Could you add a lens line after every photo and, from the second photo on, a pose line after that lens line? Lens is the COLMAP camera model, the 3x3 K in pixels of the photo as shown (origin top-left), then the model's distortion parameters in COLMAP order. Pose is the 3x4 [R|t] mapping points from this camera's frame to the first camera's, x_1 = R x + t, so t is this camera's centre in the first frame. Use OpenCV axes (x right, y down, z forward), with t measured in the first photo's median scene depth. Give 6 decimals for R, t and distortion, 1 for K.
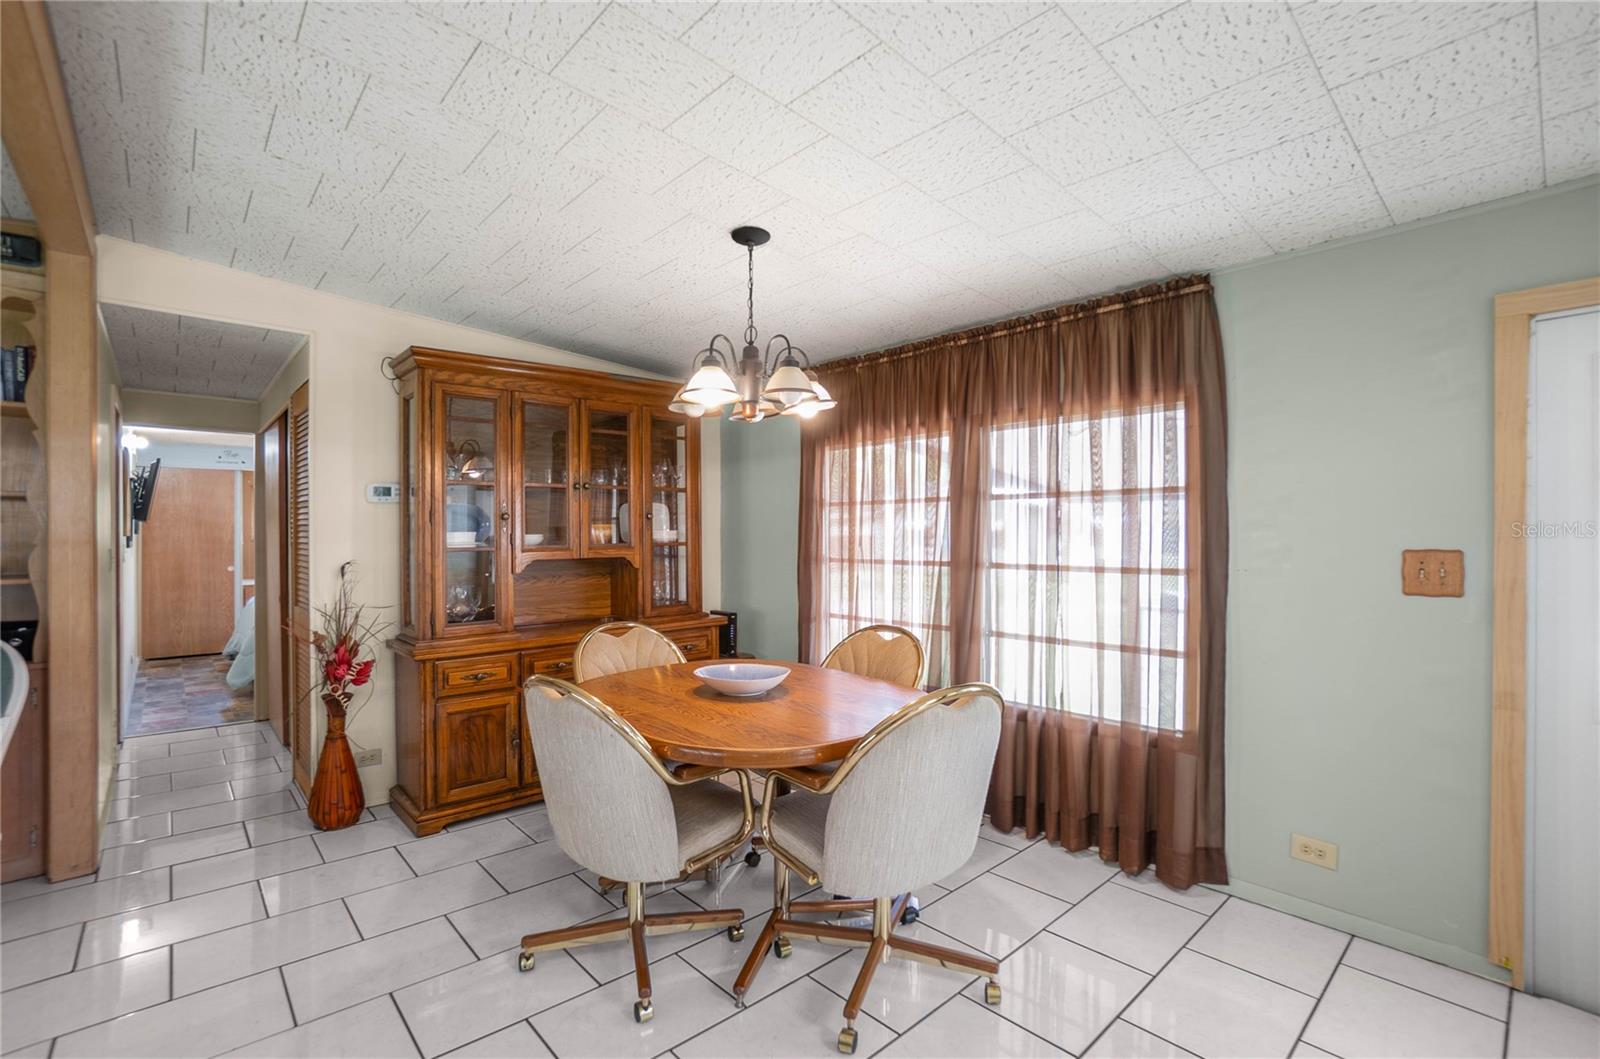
lens RADIAL K [[708.5, 0, 815.4], [0, 708.5, 536.7], [0, 0, 1]] dist [-0.007827, -0.000442]
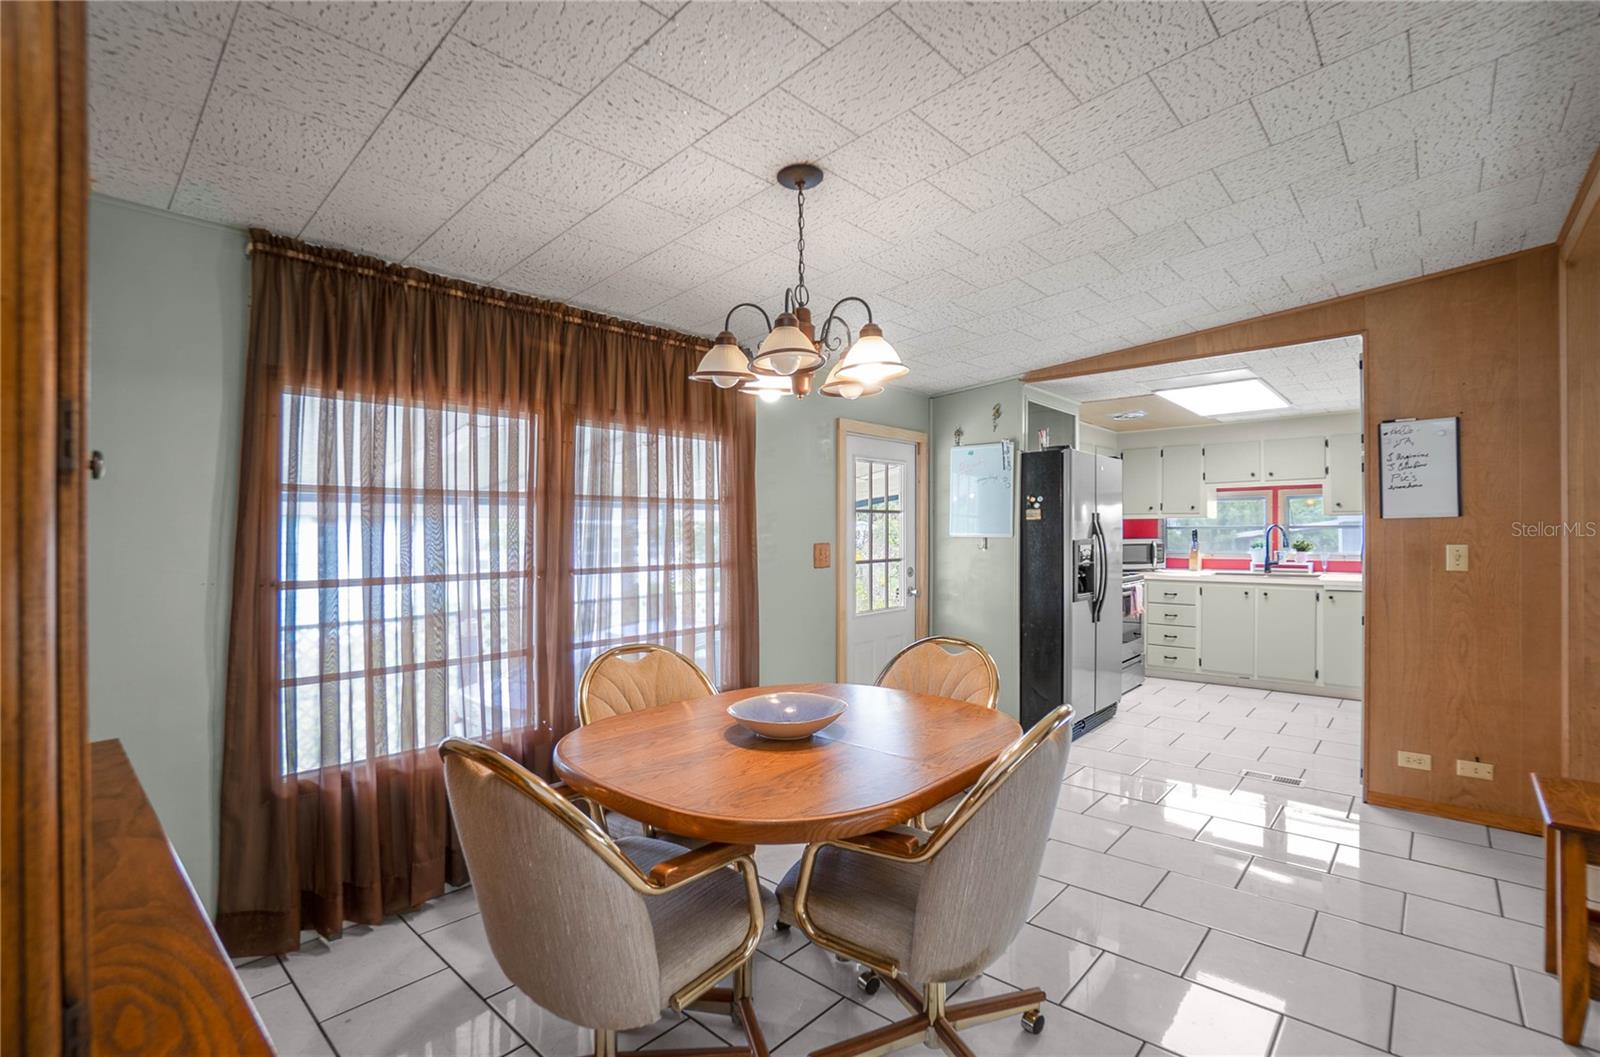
lens RADIAL K [[708.5, 0, 801.0], [0, 708.5, 534.1], [0, 0, 1]] dist [-0.007827, -0.000442]
pose [[-0.093491, 0.007634, 0.995591, -0.688490], [0.005930, 0.999957, -0.007111, 0.000274], [-0.995602, 0.005239, -0.093533, 0.814443]]
